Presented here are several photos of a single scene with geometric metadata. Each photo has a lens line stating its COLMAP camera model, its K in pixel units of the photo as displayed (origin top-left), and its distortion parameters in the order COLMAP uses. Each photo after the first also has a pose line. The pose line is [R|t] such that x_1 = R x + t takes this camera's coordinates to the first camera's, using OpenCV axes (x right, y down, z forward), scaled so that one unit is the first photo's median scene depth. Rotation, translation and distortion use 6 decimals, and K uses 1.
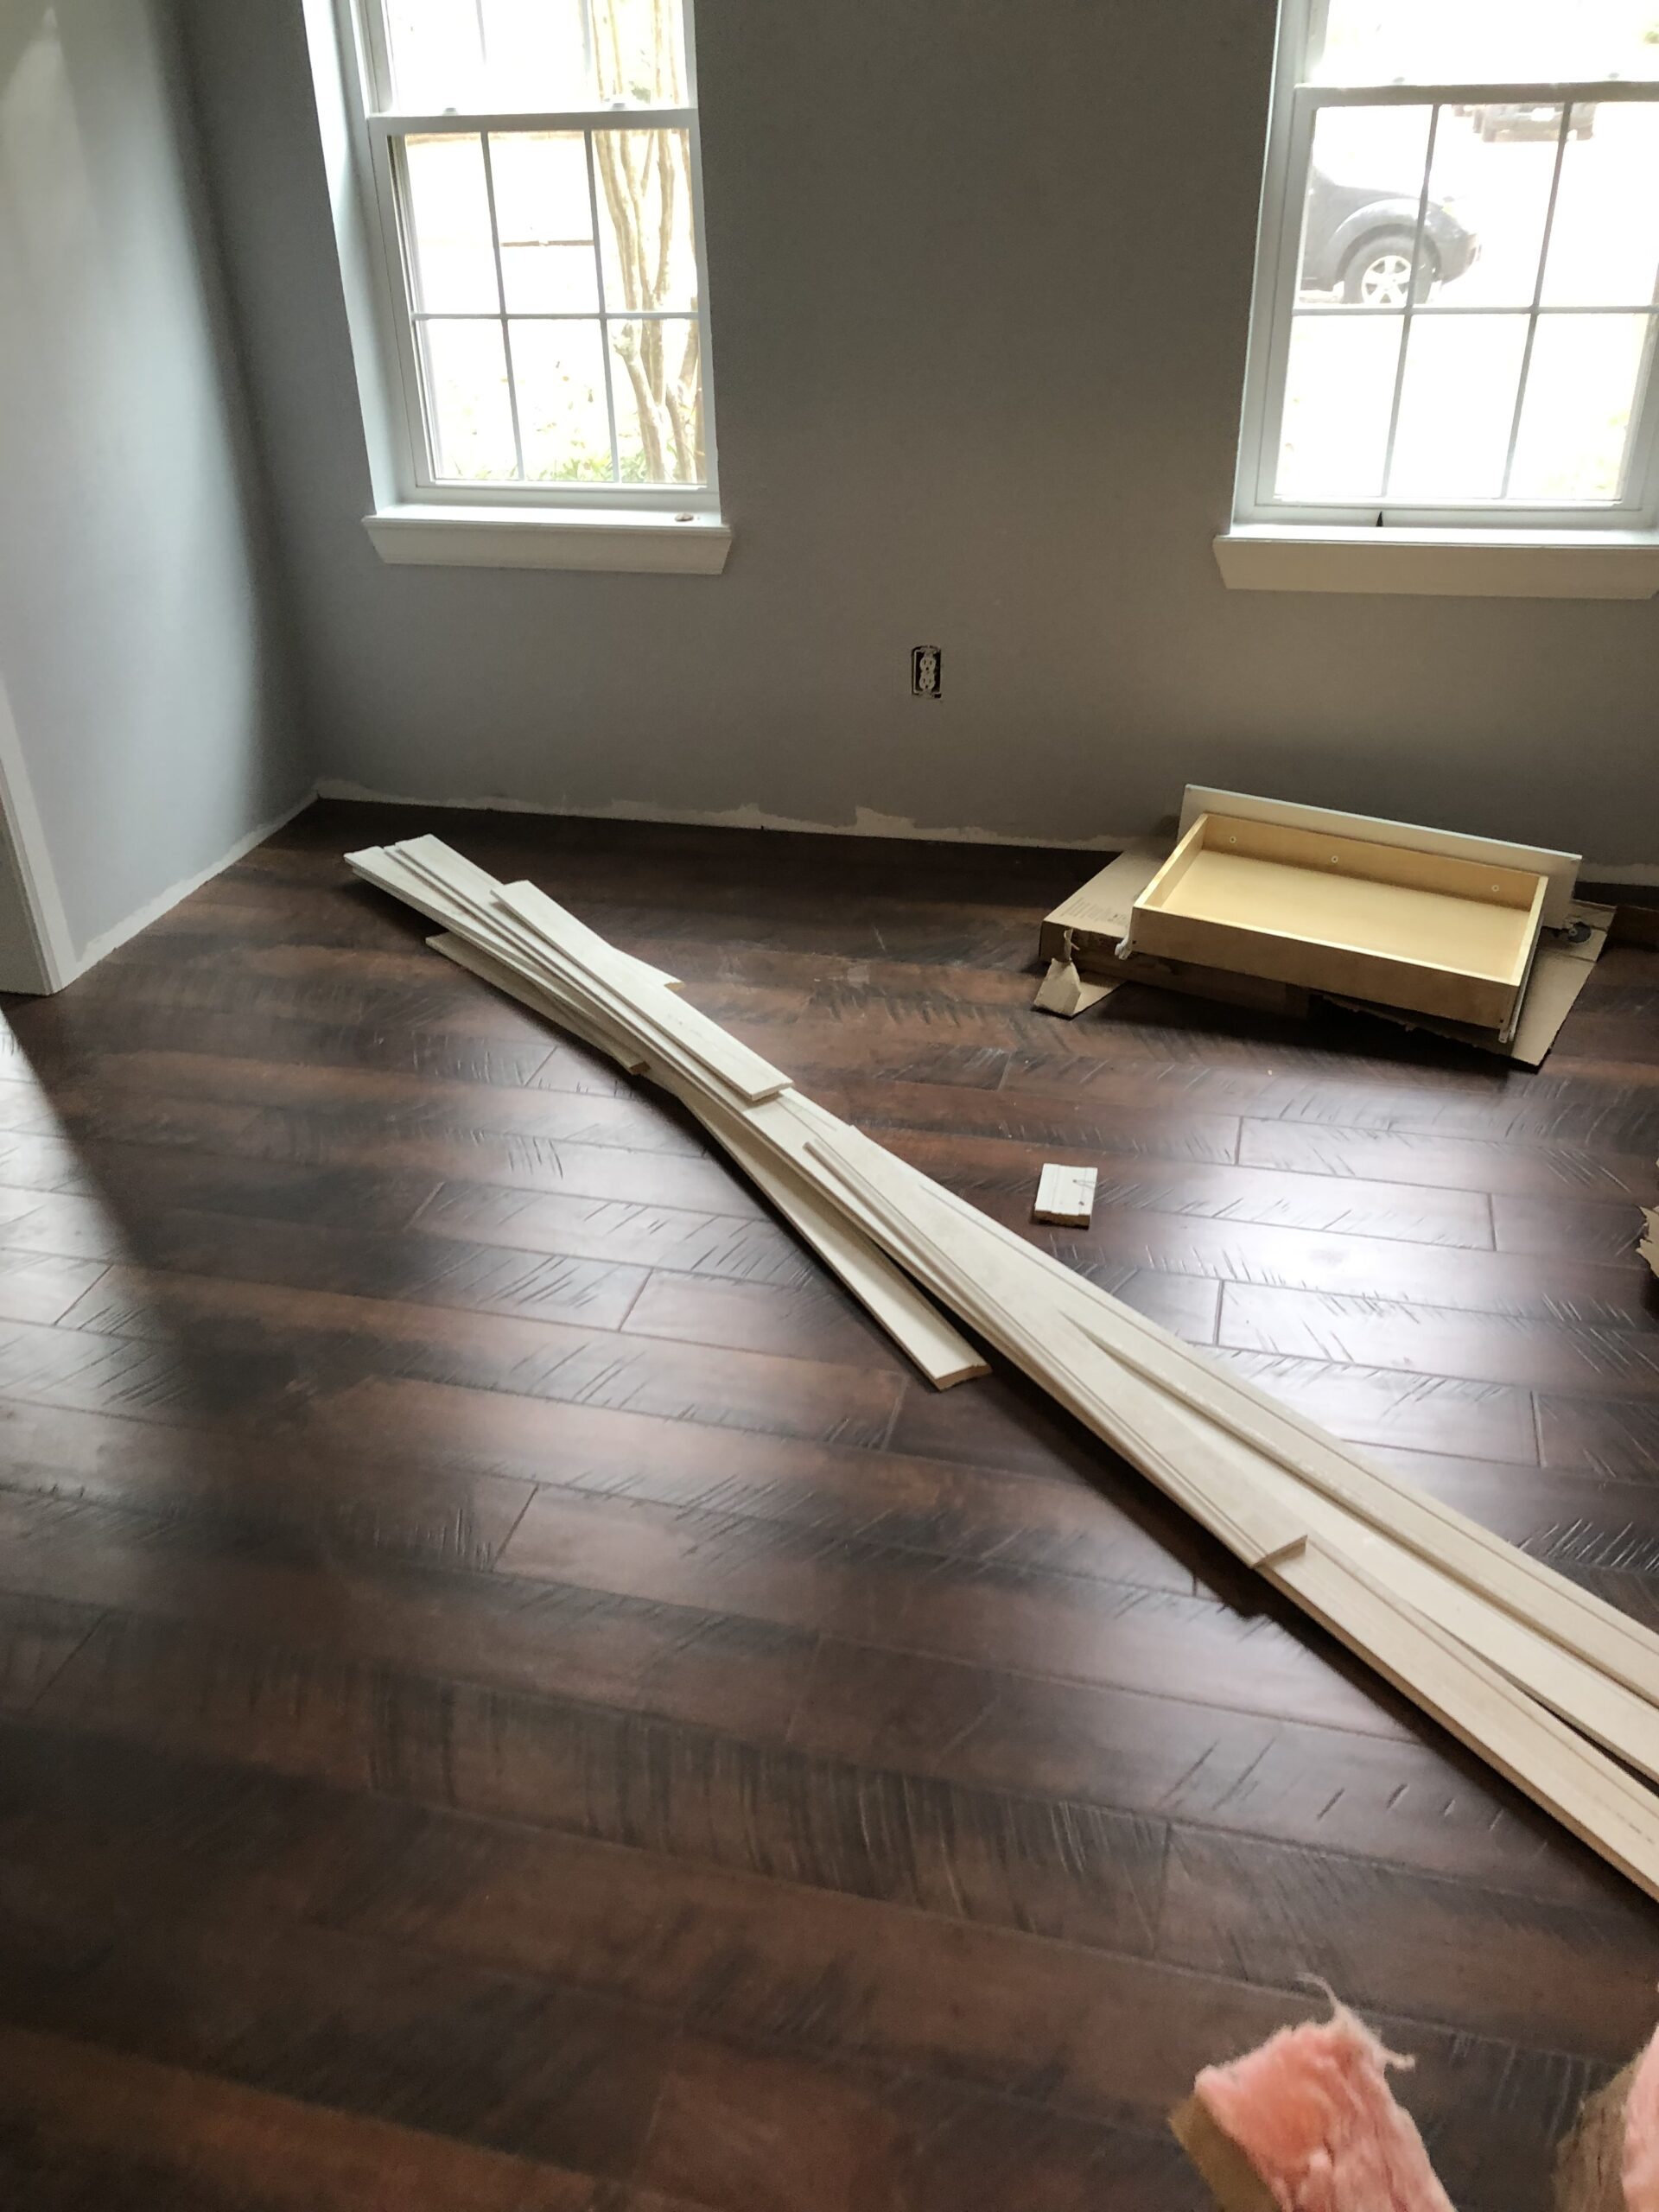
lens RADIAL K [[1893.9, 0, 754.4], [0, 1893.9, 1112.7], [0, 0, 1]] dist [0.058342, 0.000270]
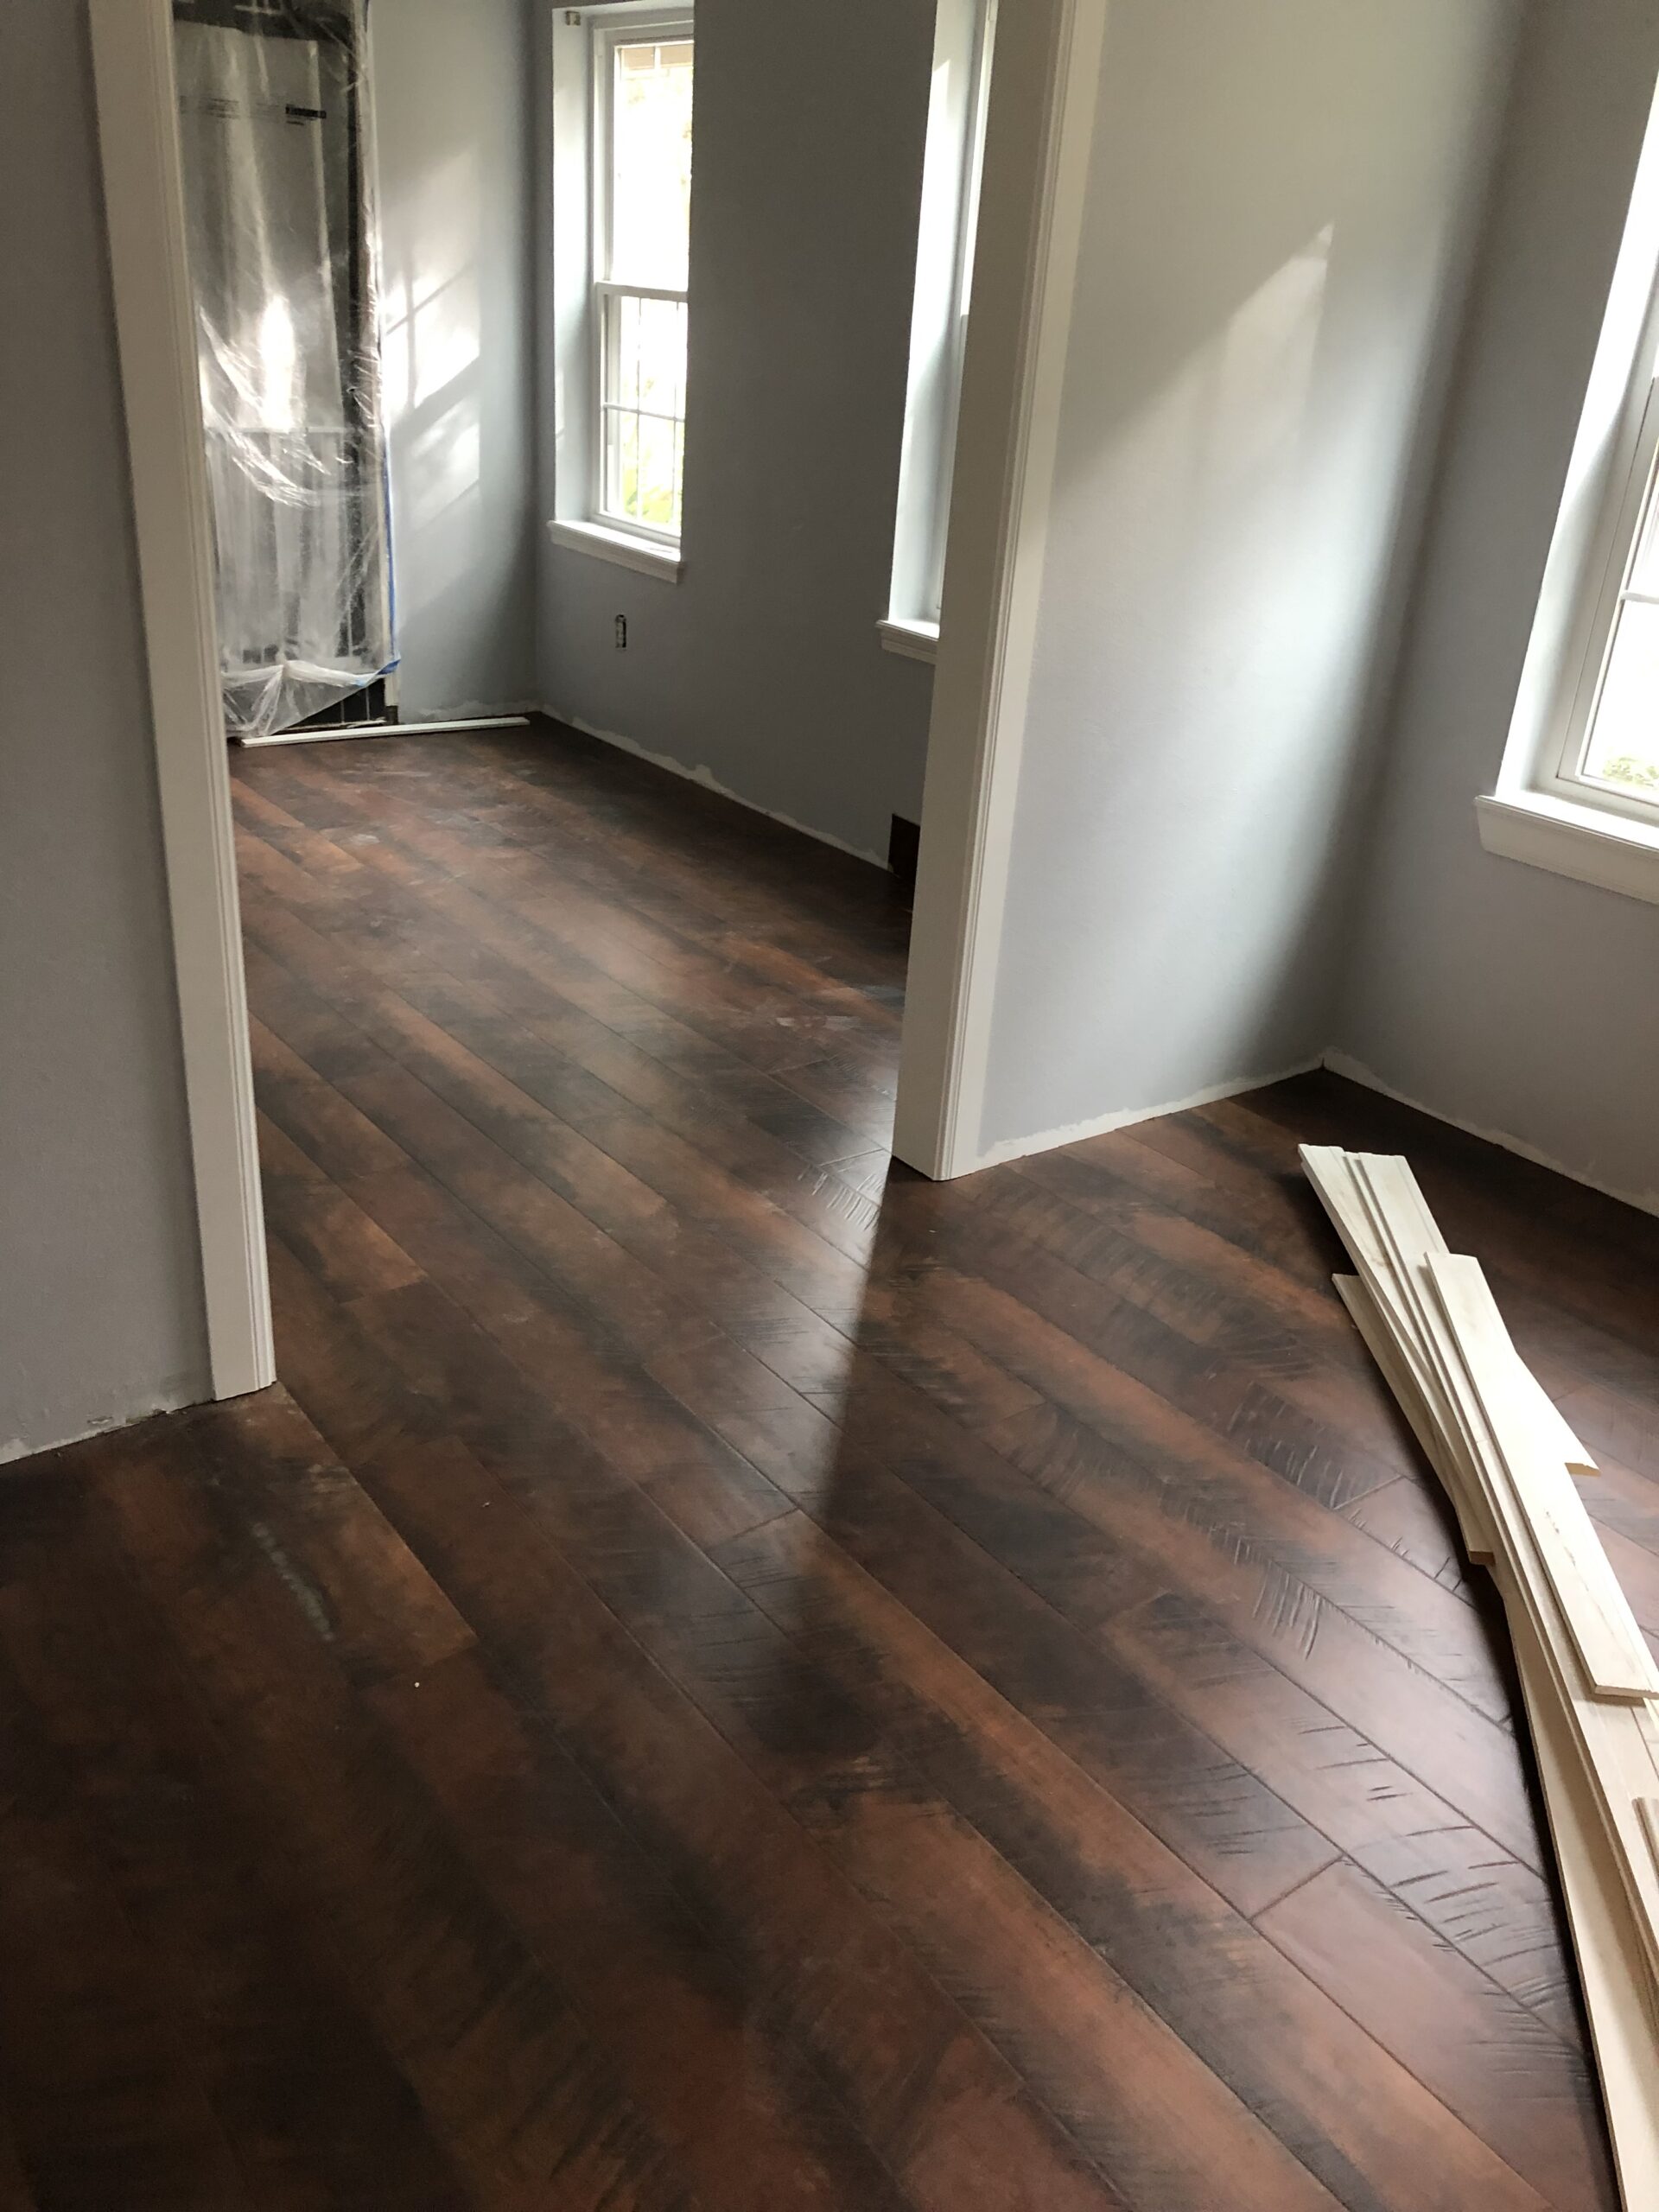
lens RADIAL K [[1825.4, 0, 829.5], [0, 1825.4, 1106.0], [0, 0, 1]] dist [0.036485, 0.007404]
pose [[0.791254, 0.340137, -0.508157, 0.040058], [-0.382647, 0.923623, 0.022409, -0.095084], [0.476968, 0.176714, 0.860973, 0.176704]]
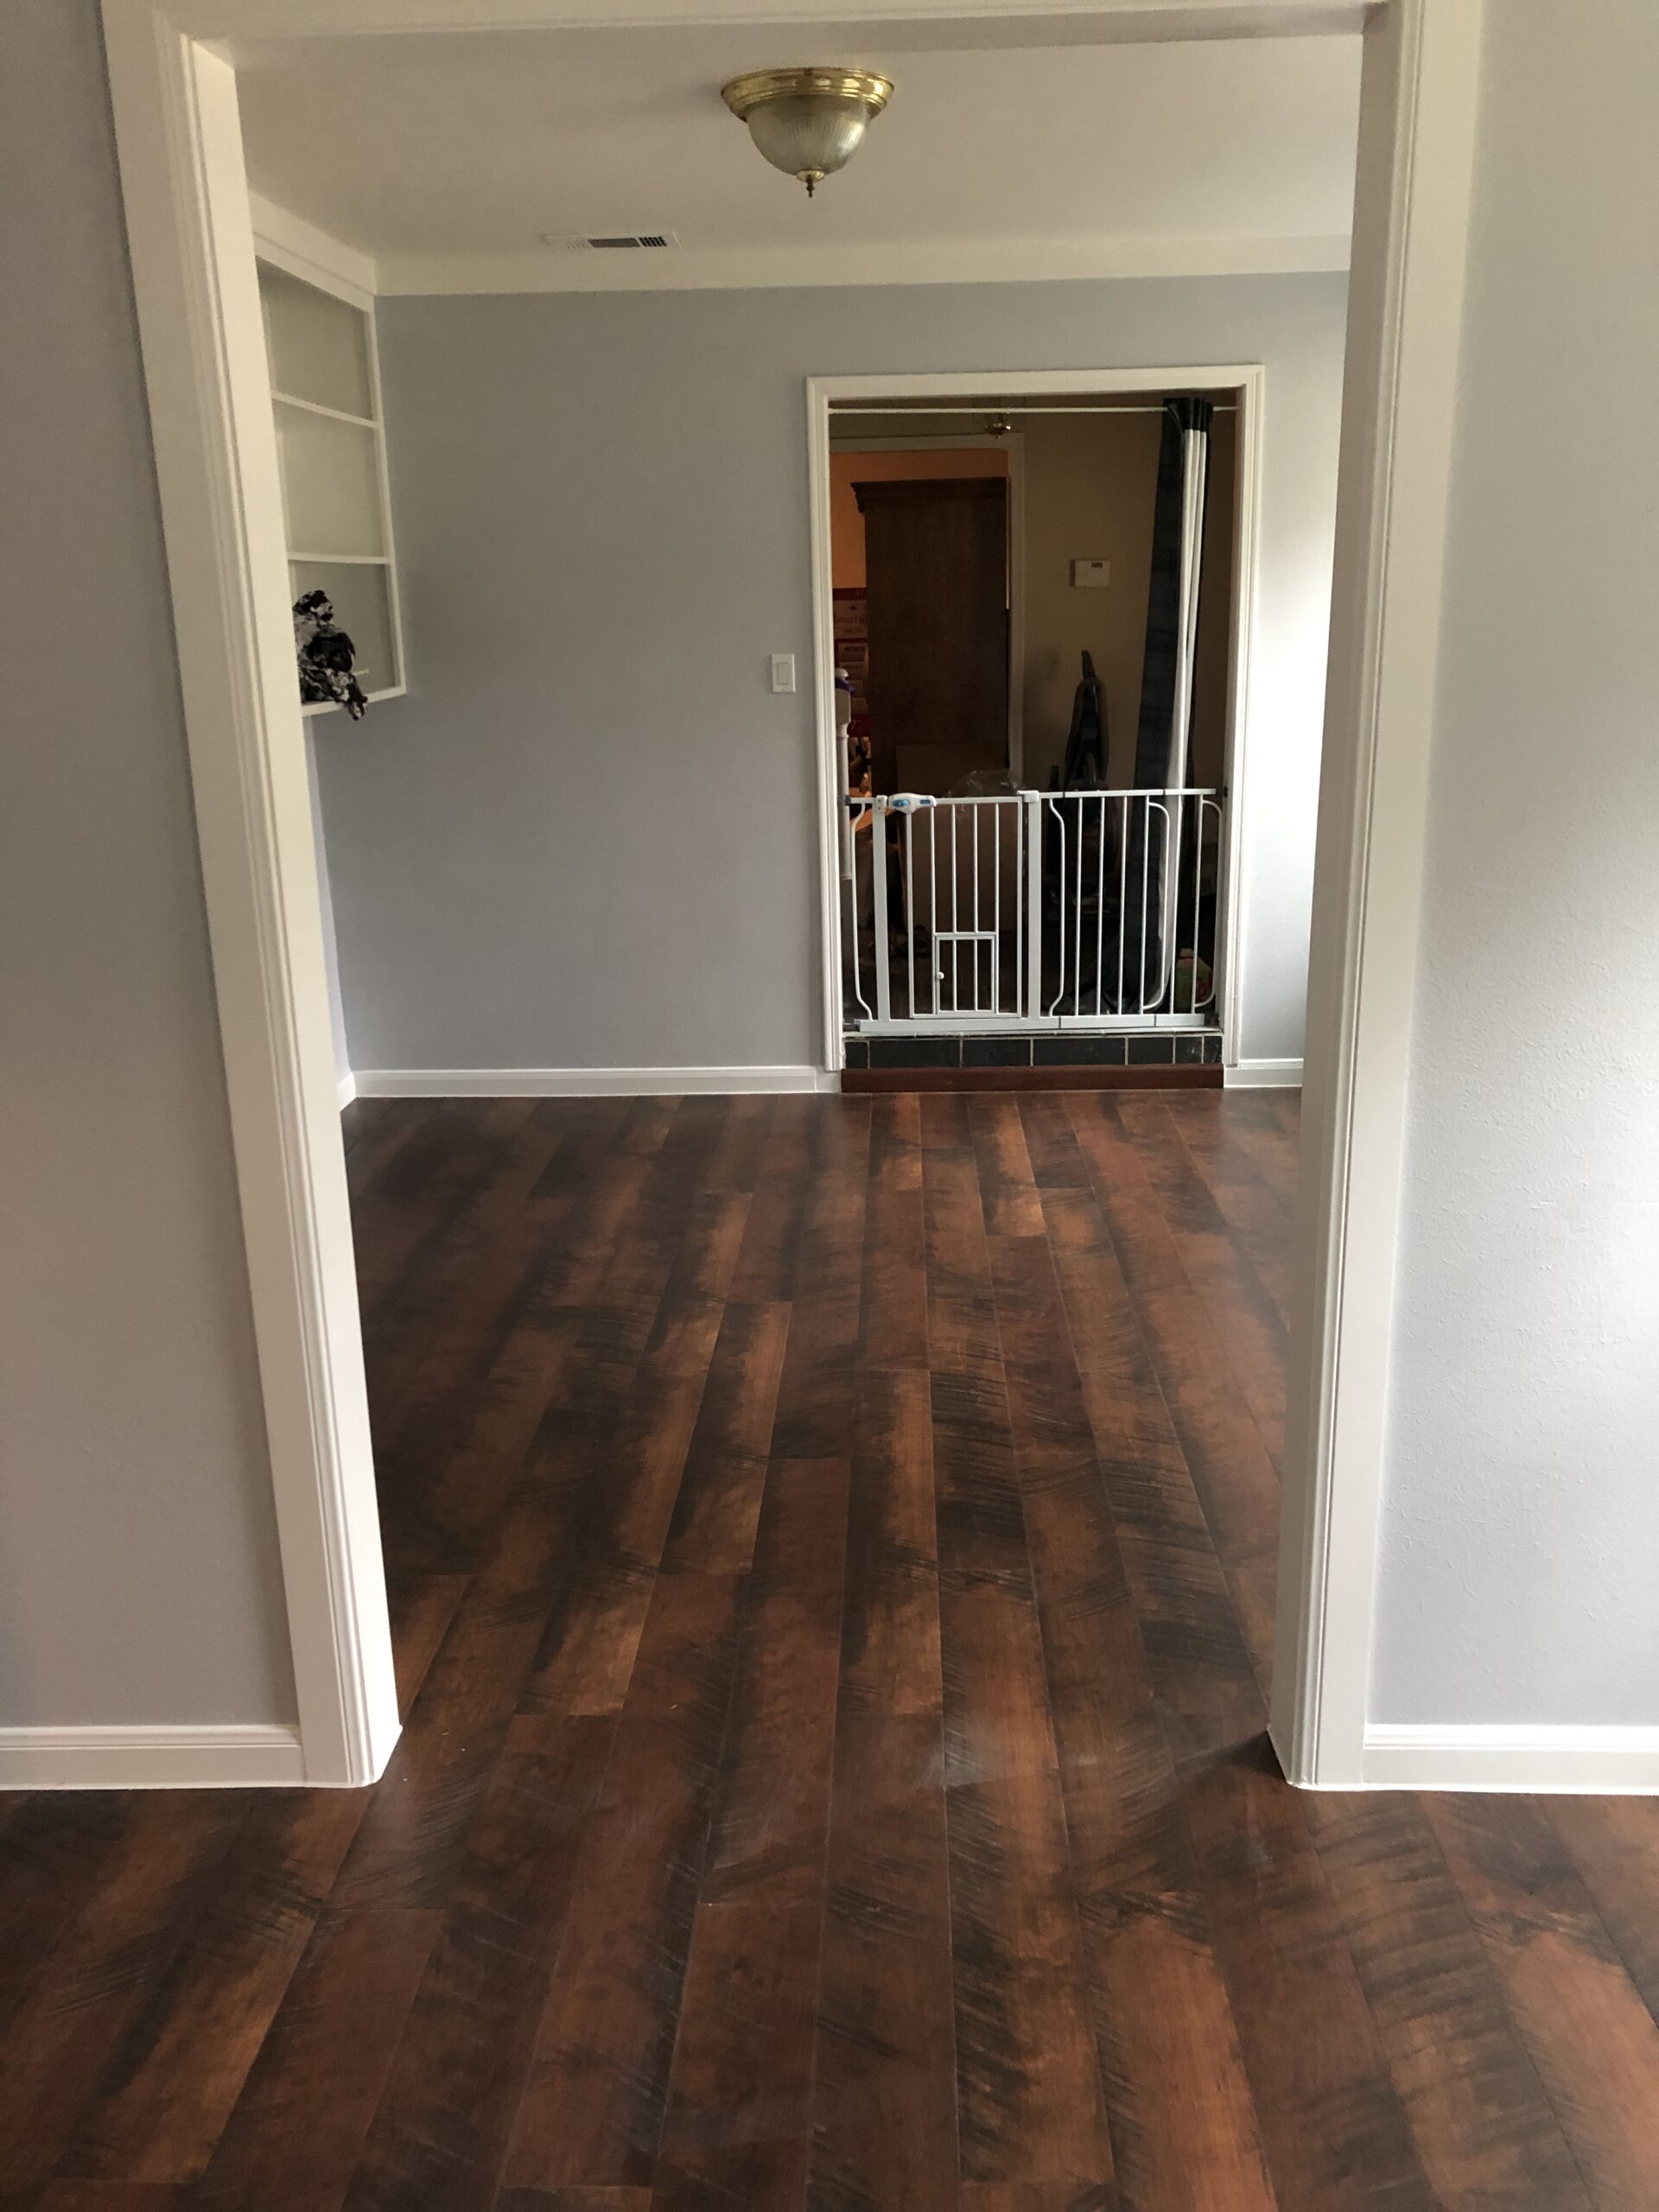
lens RADIAL K [[1801.1, 0, 832.9], [0, 1801.1, 1078.9], [0, 0, 1]] dist [0.224245, -0.379063]
pose [[0.240377, 0.287598, -0.927096, 0.140581], [-0.466751, 0.871681, 0.149388, -0.305767], [0.851095, 0.396813, 0.343768, 0.522413]]
